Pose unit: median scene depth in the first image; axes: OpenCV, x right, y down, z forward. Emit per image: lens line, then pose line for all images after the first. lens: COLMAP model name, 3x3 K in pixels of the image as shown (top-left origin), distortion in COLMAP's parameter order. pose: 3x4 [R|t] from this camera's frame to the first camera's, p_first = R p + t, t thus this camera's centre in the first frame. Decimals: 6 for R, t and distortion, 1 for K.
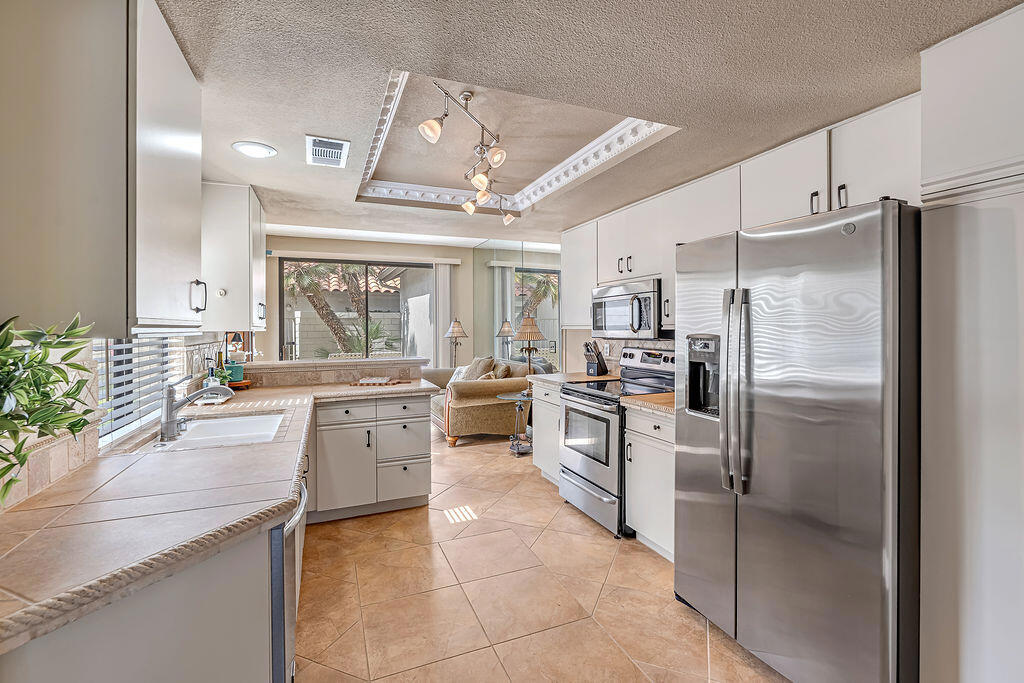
lens RADIAL K [[453.0, 0, 511.8], [0, 453.0, 328.3], [0, 0, 1]] dist [-0.013587, 0.002810]
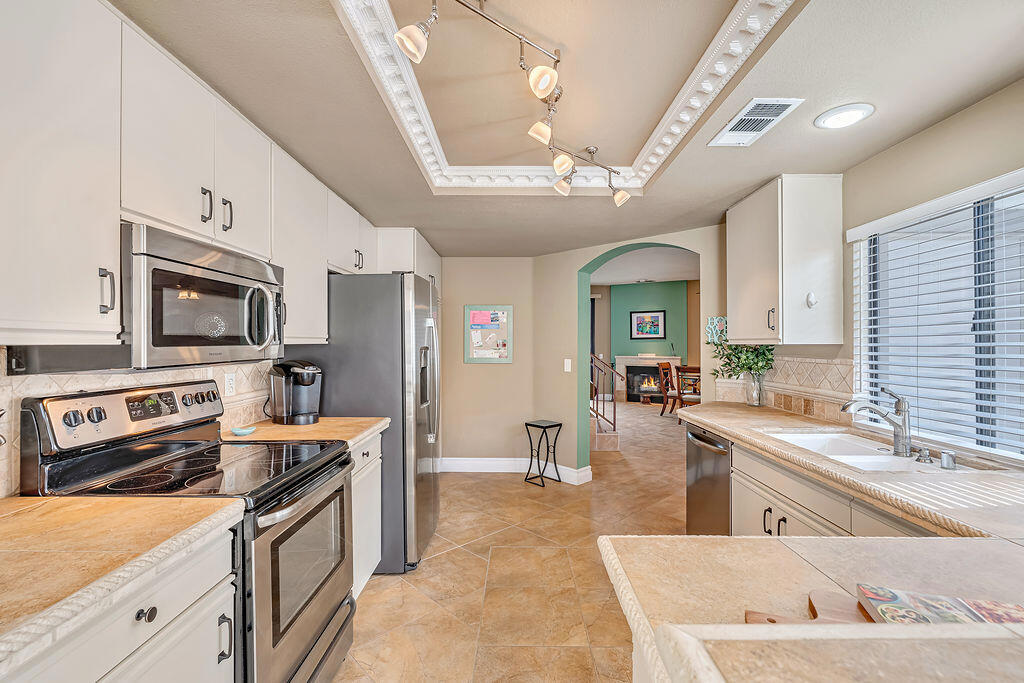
lens RADIAL K [[453.0, 0, 505.2], [0, 453.0, 342.2], [0, 0, 1]] dist [-0.013587, 0.002810]
pose [[-0.914215, 0.007288, 0.405164, -0.226817], [0.007325, 0.999972, -0.001460, 0.002369], [-0.405164, 0.001633, -0.914243, 1.325887]]
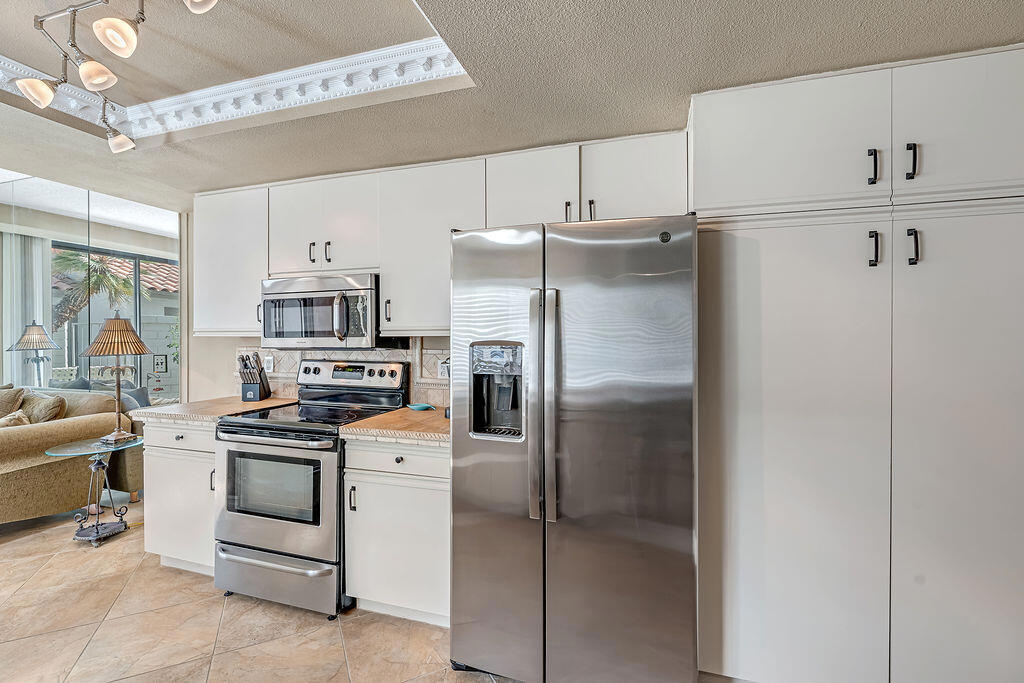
lens RADIAL K [[453.0, 0, 512.6], [0, 453.0, 337.5], [0, 0, 1]] dist [-0.013587, 0.002810]
pose [[0.649918, 0.000963, 0.760004, -0.118520], [0.000026, 0.999999, -0.001289, 0.005104], [-0.760004, 0.000858, 0.649917, 0.261530]]
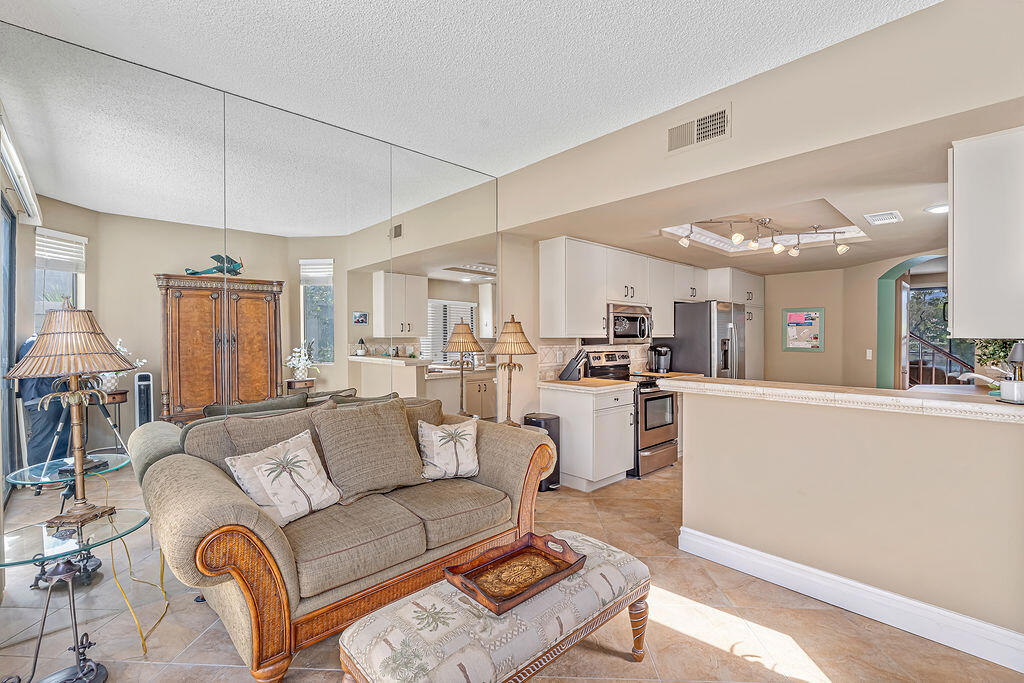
lens RADIAL K [[453.0, 0, 514.6], [0, 453.0, 340.0], [0, 0, 1]] dist [-0.013587, 0.002810]
pose [[-0.349882, -0.005350, 0.936778, -0.966353], [0.005262, 0.999957, 0.007676, -0.003843], [-0.936779, 0.007615, -0.349839, 1.853063]]
